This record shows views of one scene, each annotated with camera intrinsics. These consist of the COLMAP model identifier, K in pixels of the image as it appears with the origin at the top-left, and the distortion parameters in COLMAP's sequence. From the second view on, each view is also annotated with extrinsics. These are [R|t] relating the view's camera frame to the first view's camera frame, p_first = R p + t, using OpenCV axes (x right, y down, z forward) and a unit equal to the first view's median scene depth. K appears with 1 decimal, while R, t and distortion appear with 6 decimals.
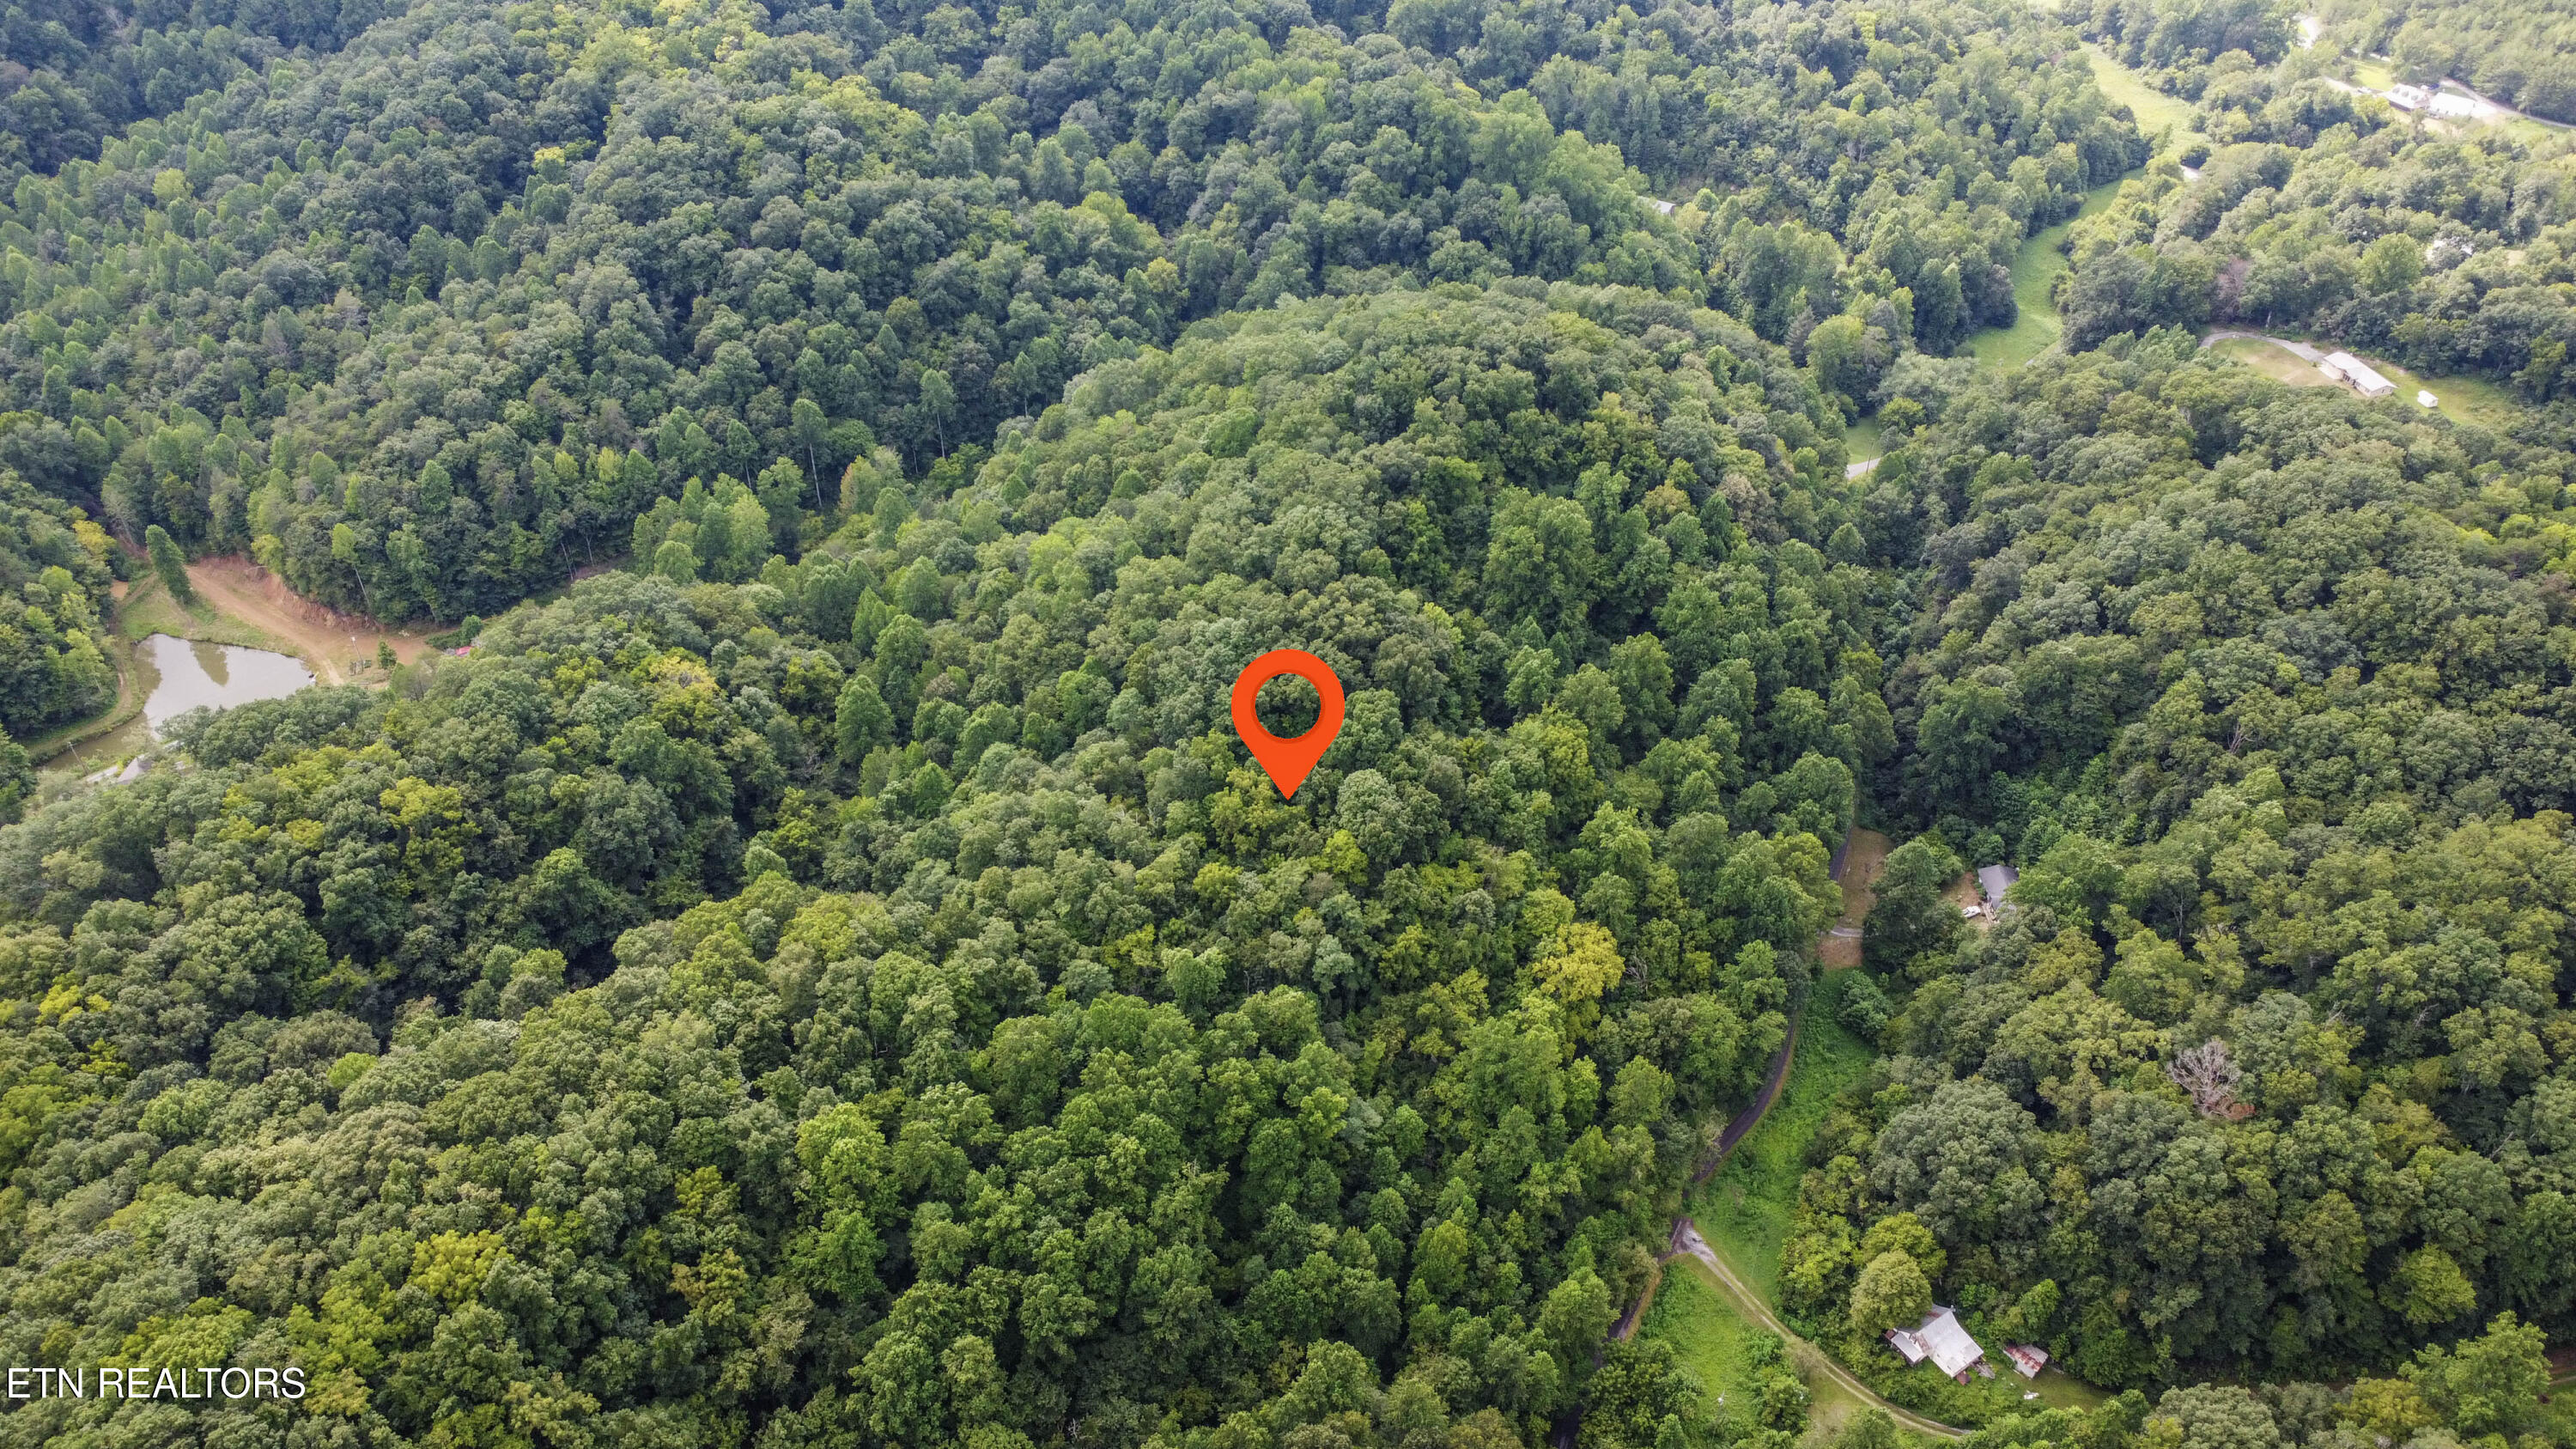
lens RADIAL K [[1887.7, 0, 1288.0], [0, 1887.7, 724.5], [0, 0, 1]] dist [-0.134705, 0.199227]
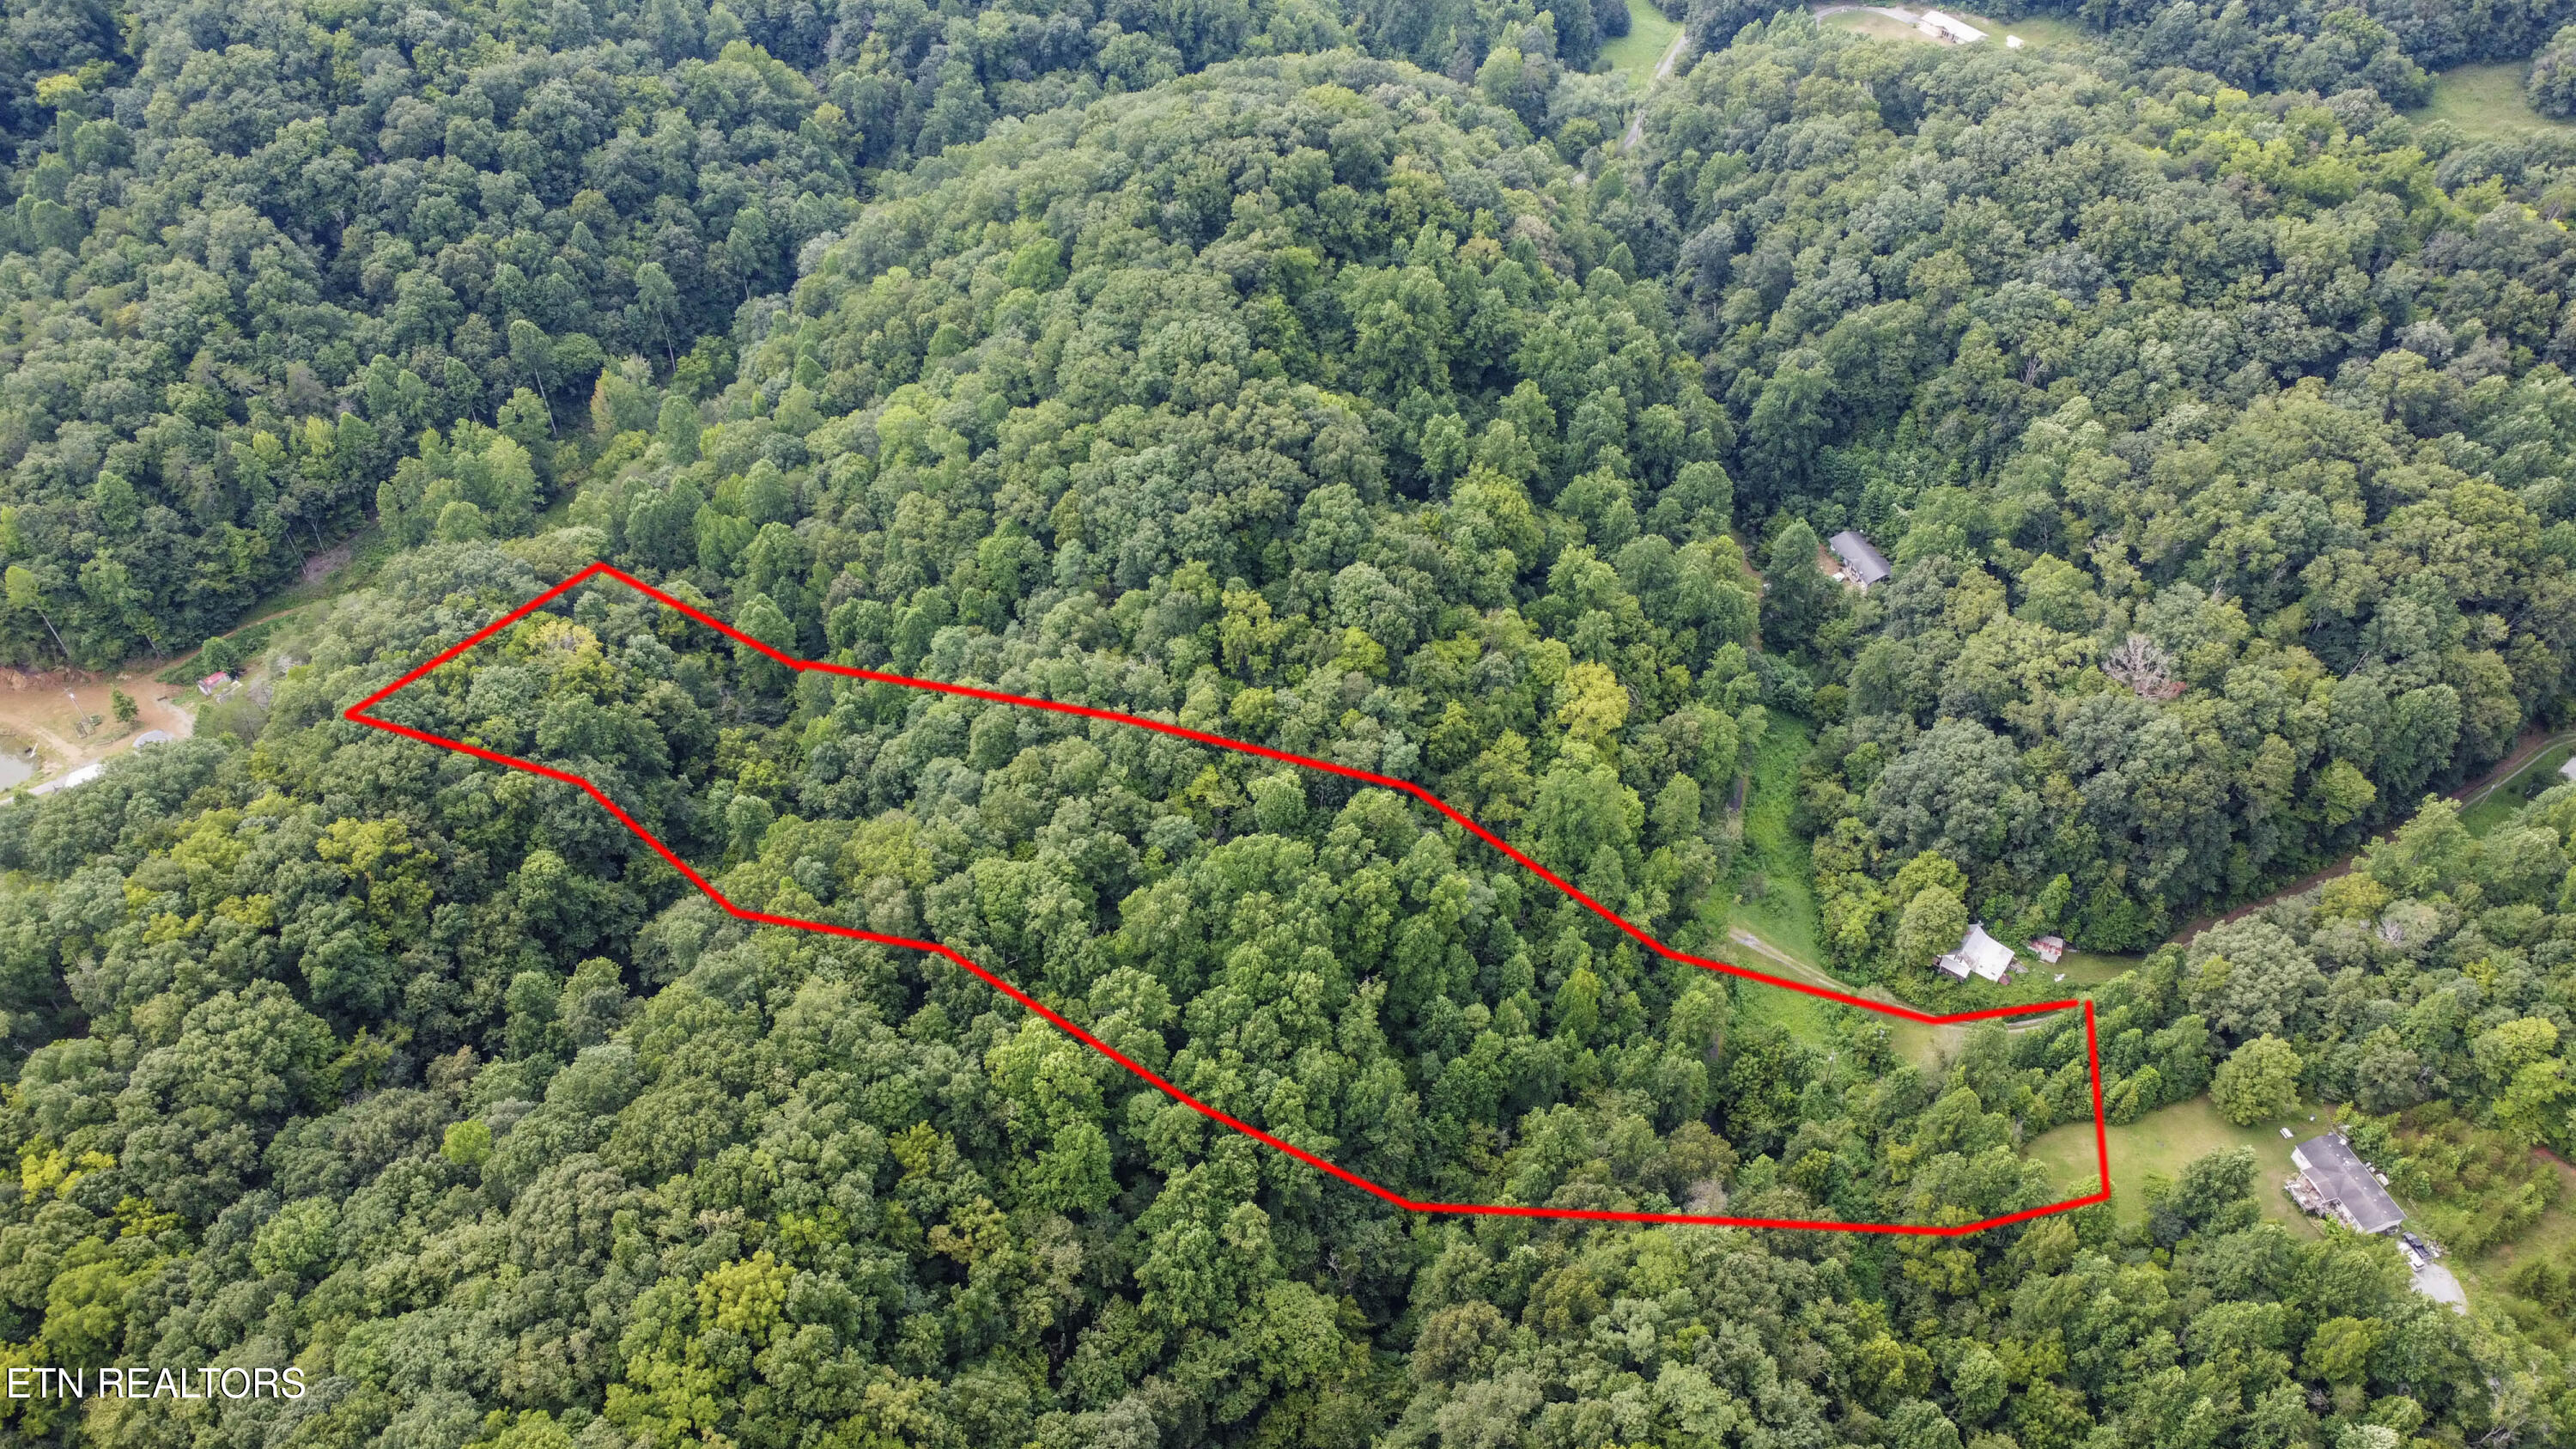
lens RADIAL K [[1887.7, 0, 1288.0], [0, 1887.7, 724.5], [0, 0, 1]] dist [-0.134705, 0.199227]
pose [[0.939570, -0.241459, 0.242707, -0.234667], [0.215269, 0.967919, 0.129587, -0.029049], [-0.266211, -0.069508, 0.961405, 0.040378]]
